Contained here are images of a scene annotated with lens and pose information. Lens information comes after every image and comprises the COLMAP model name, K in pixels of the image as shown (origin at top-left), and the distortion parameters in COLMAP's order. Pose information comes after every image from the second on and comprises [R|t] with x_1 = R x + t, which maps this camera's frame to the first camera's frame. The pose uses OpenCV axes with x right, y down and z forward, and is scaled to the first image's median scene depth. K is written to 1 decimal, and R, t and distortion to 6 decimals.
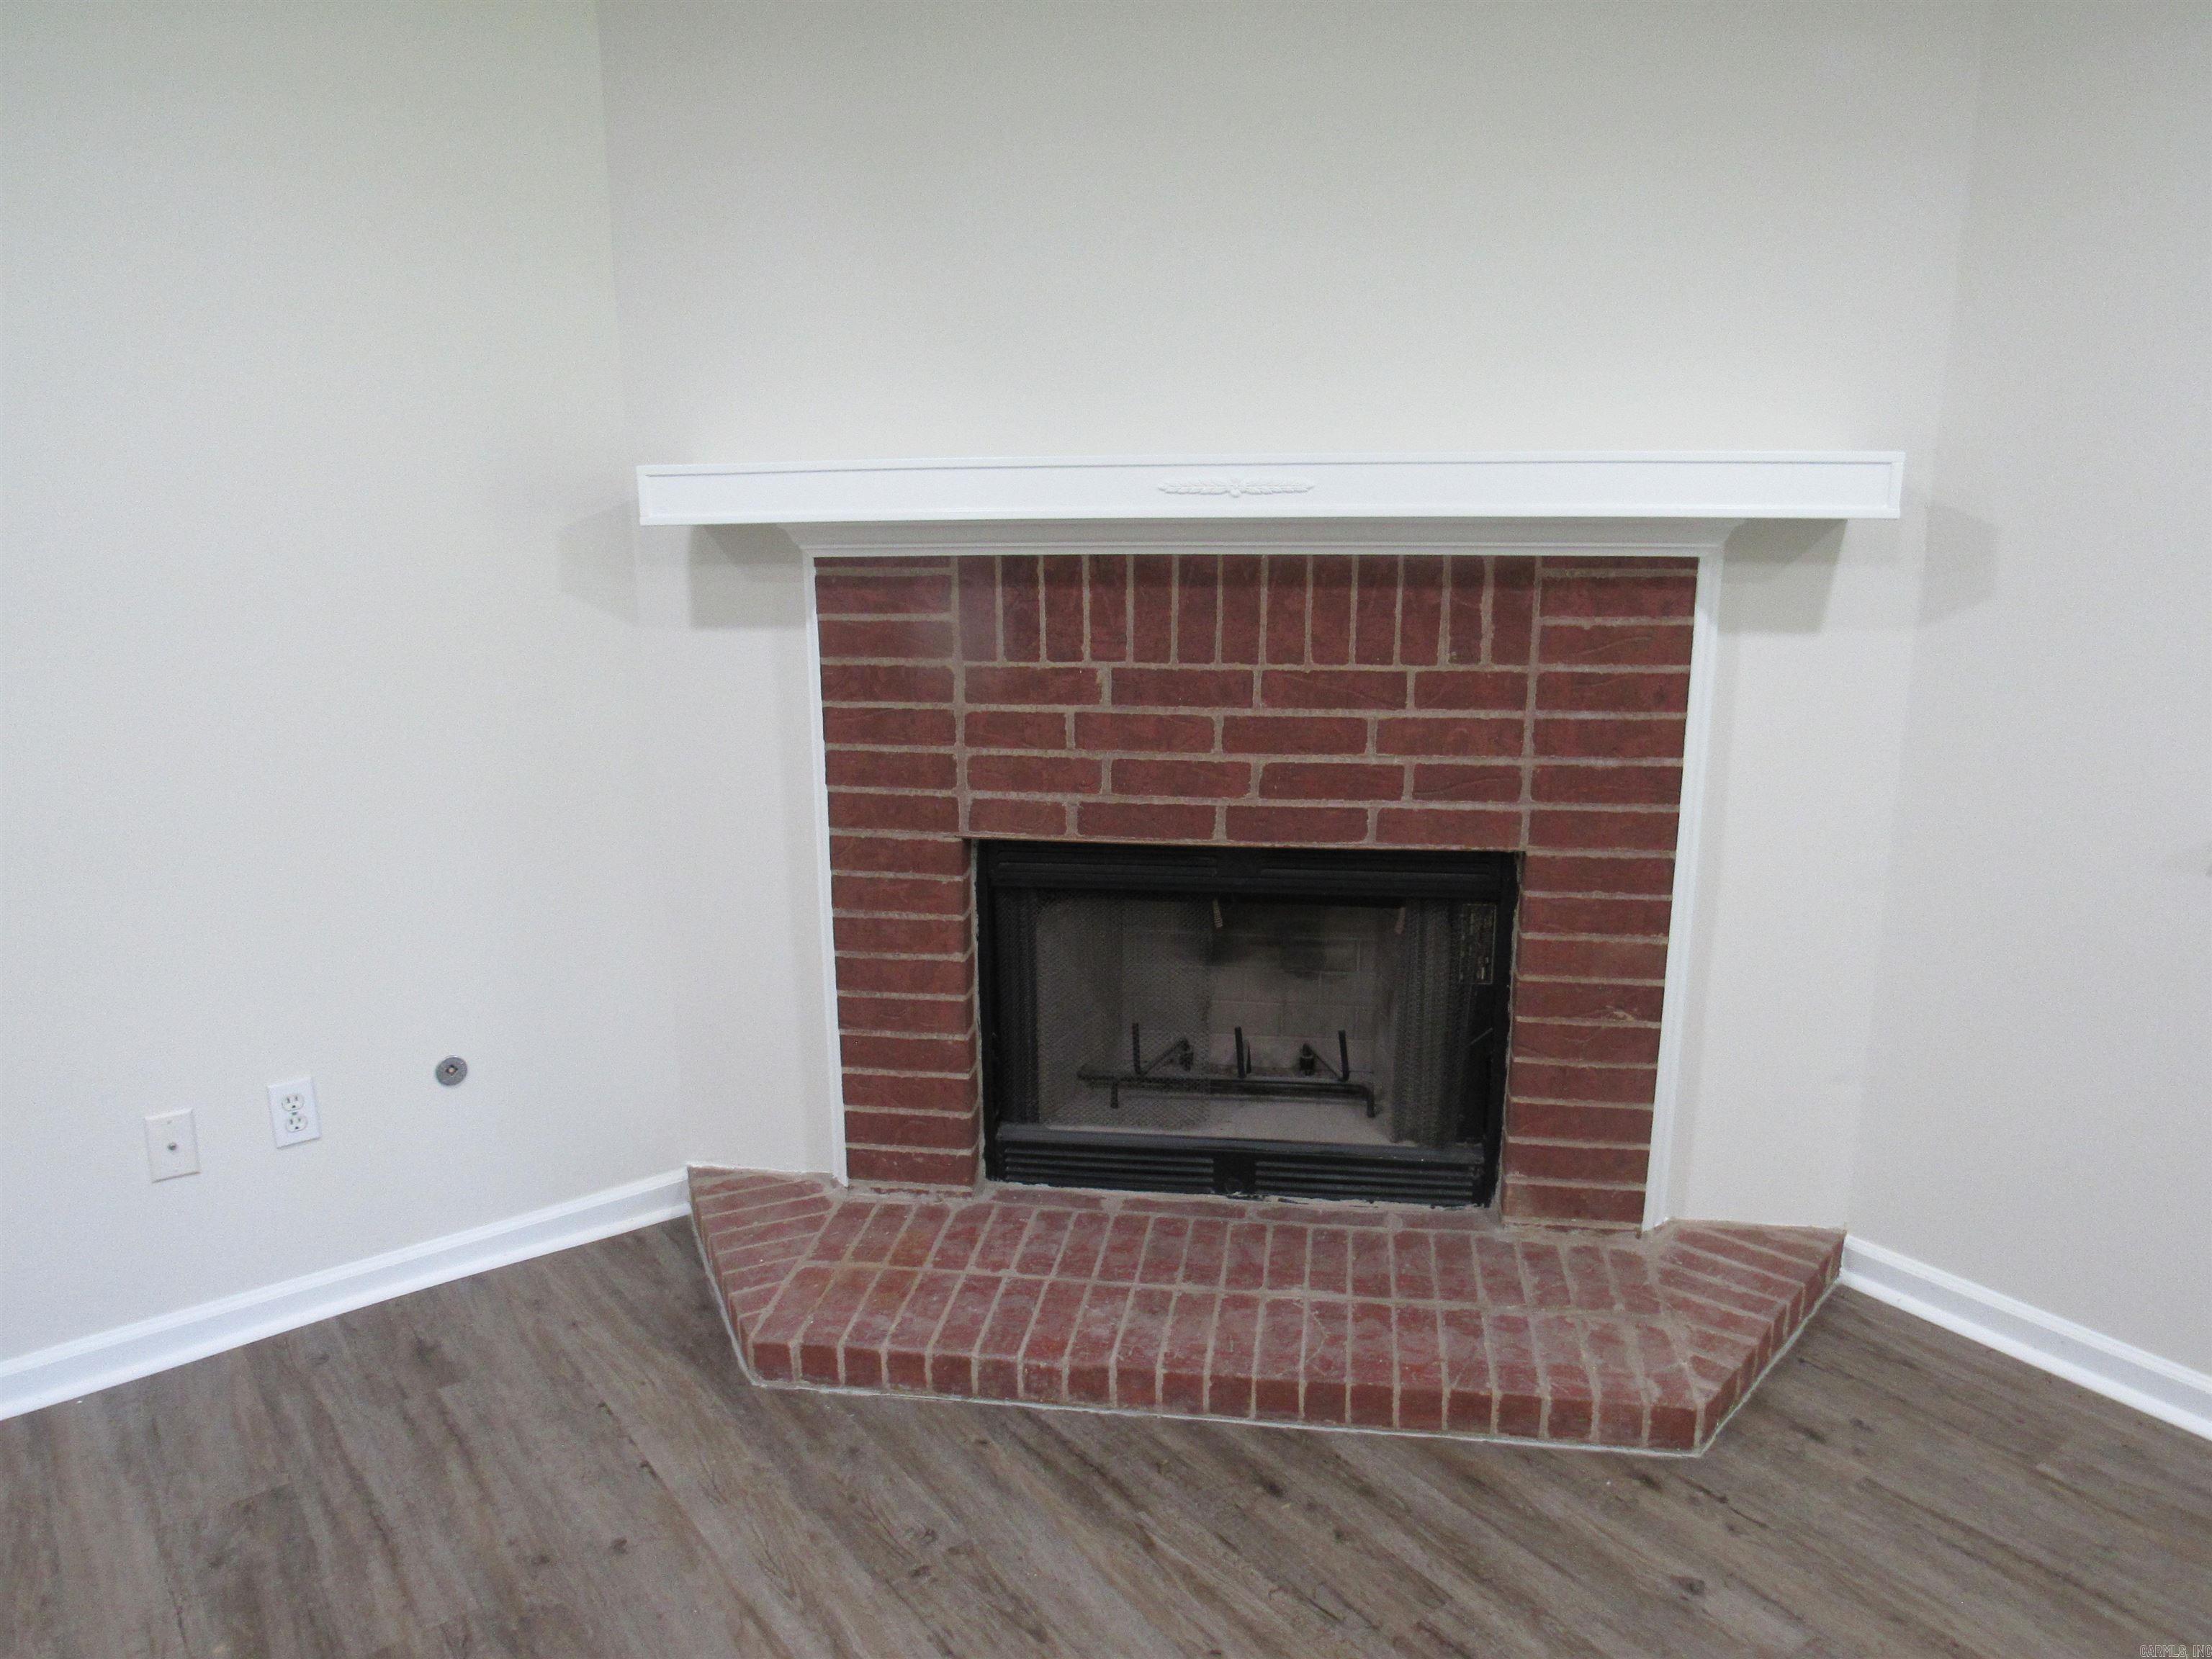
lens RADIAL K [[1580.7, 0, 1113.8], [0, 1580.7, 830.3], [0, 0, 1]] dist [-0.042258, 0.007487]
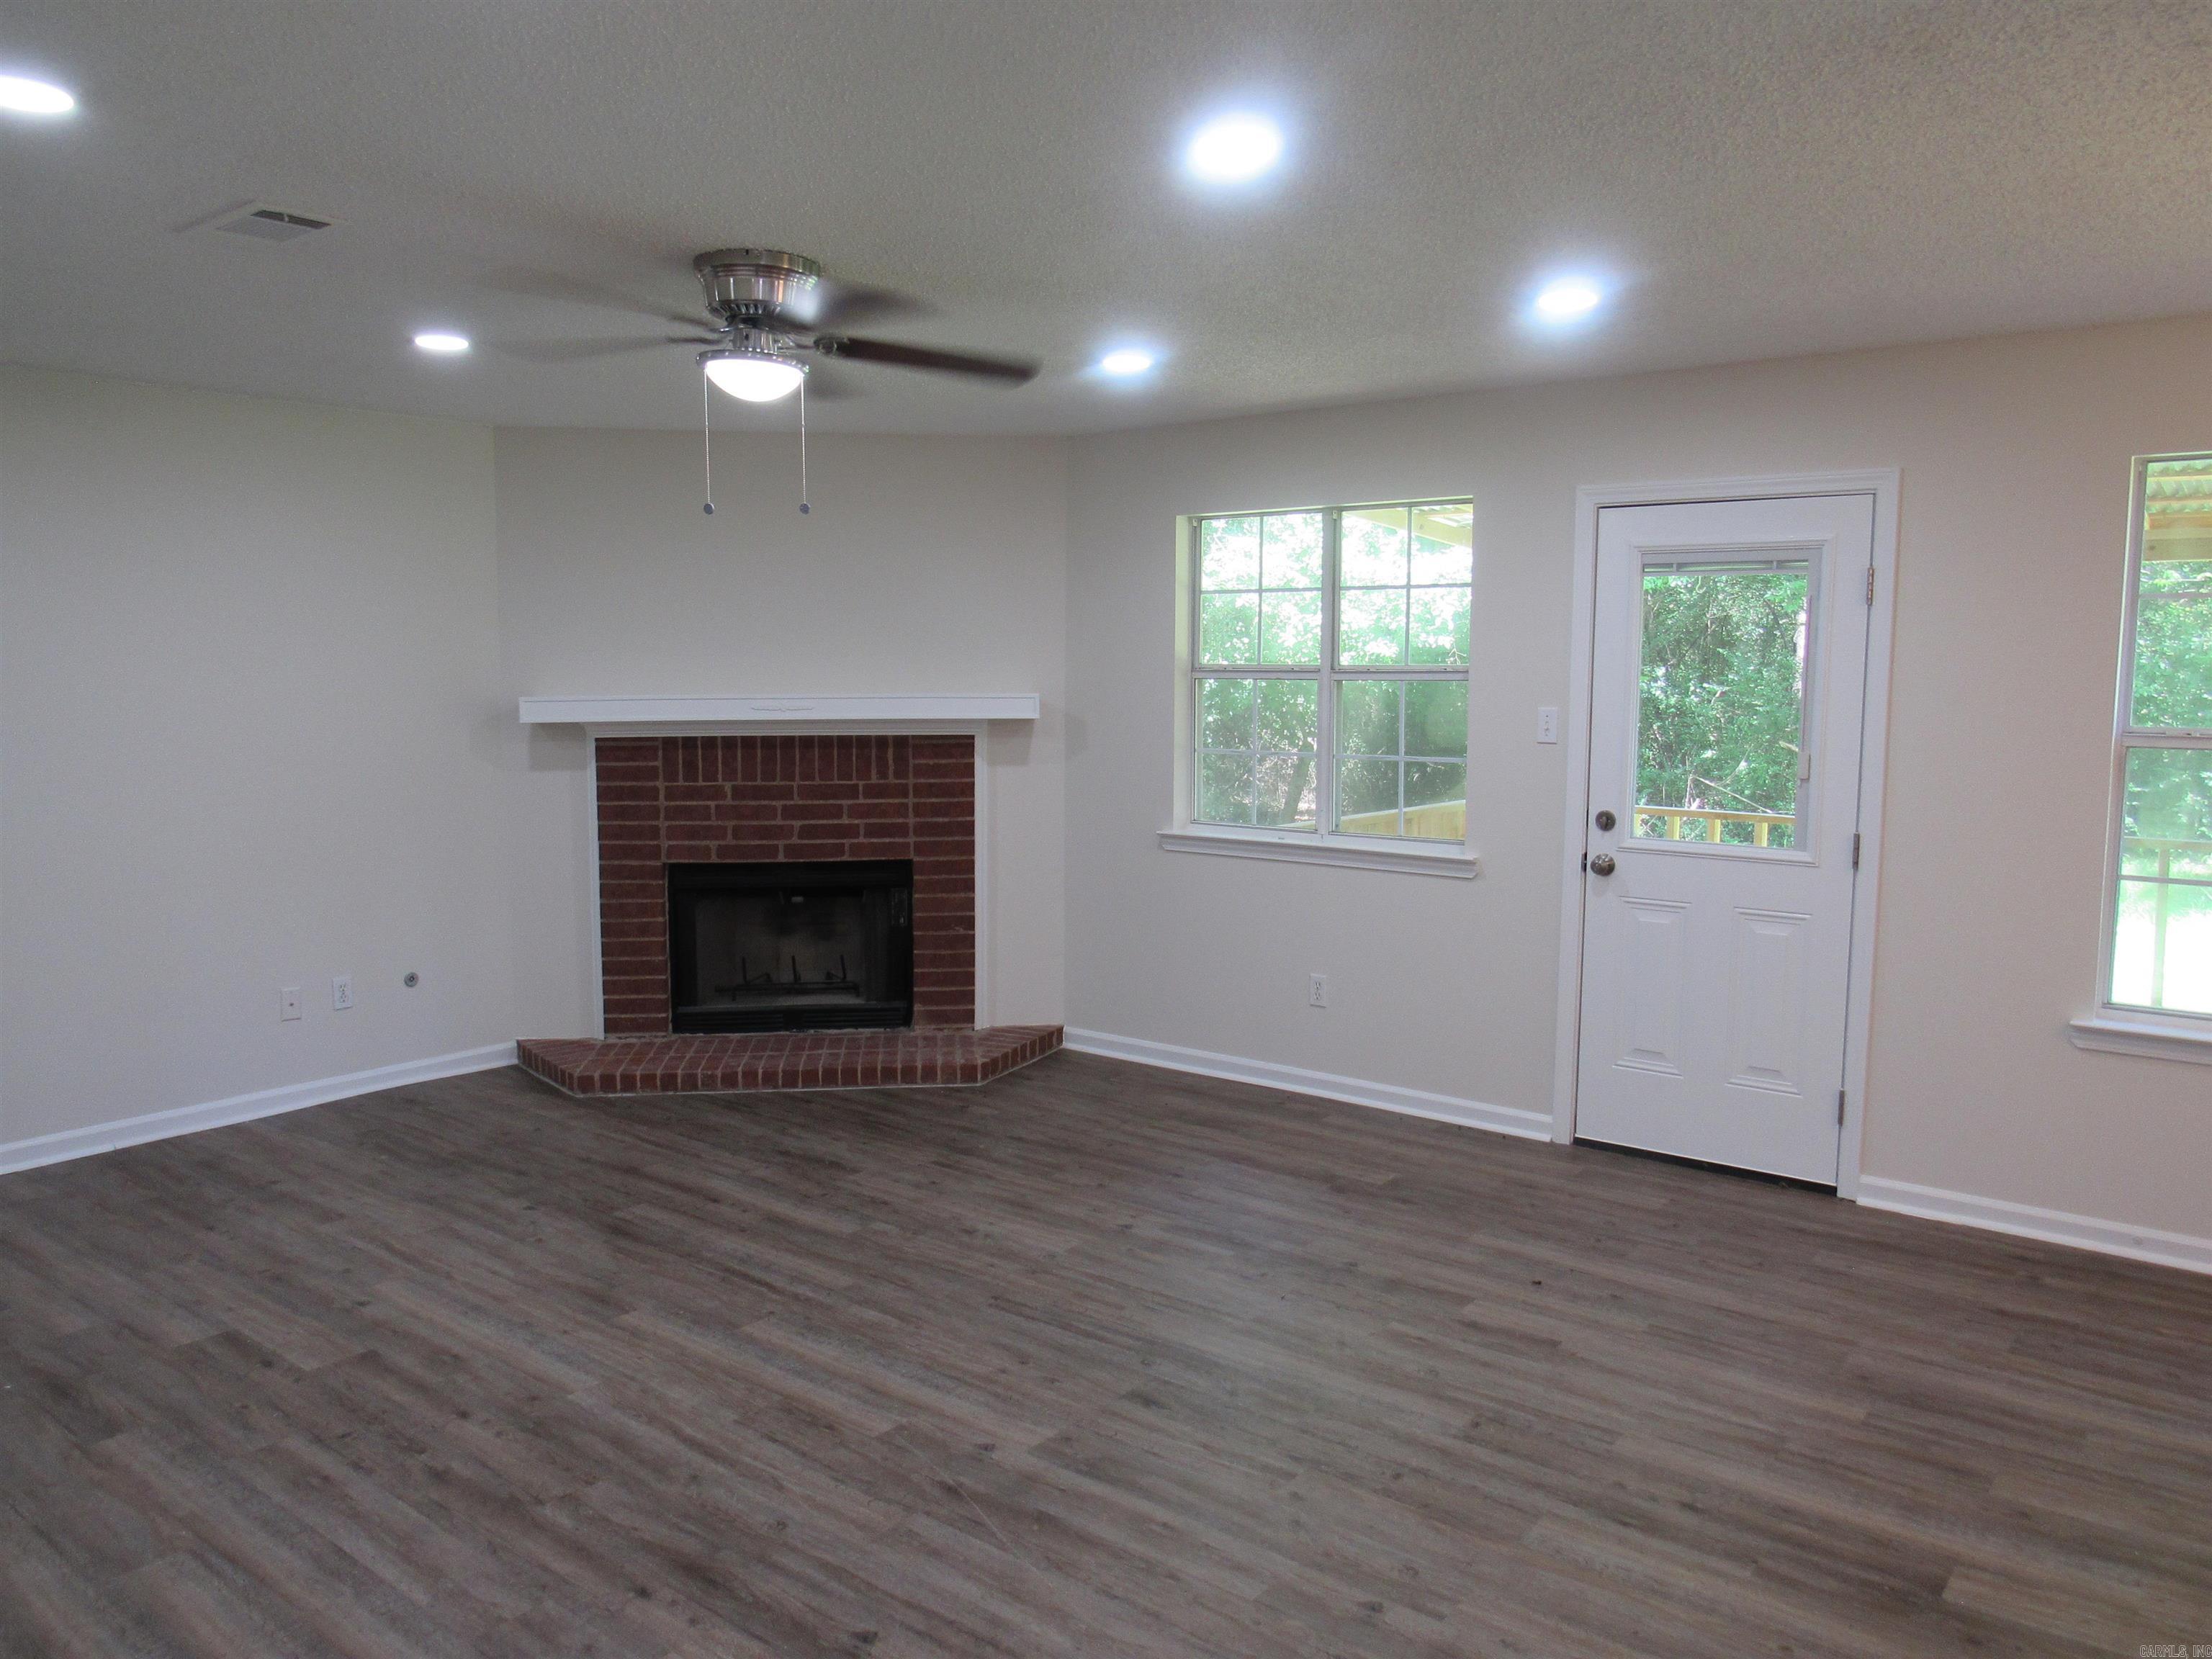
lens RADIAL K [[1580.7, 0, 1113.8], [0, 1580.7, 830.3], [0, 0, 1]] dist [-0.042258, 0.007487]
pose [[0.965147, -0.016096, 0.261213, -0.064116], [0.050900, 0.990592, -0.127030, 0.280342], [-0.256711, 0.135898, 0.956886, -1.317168]]
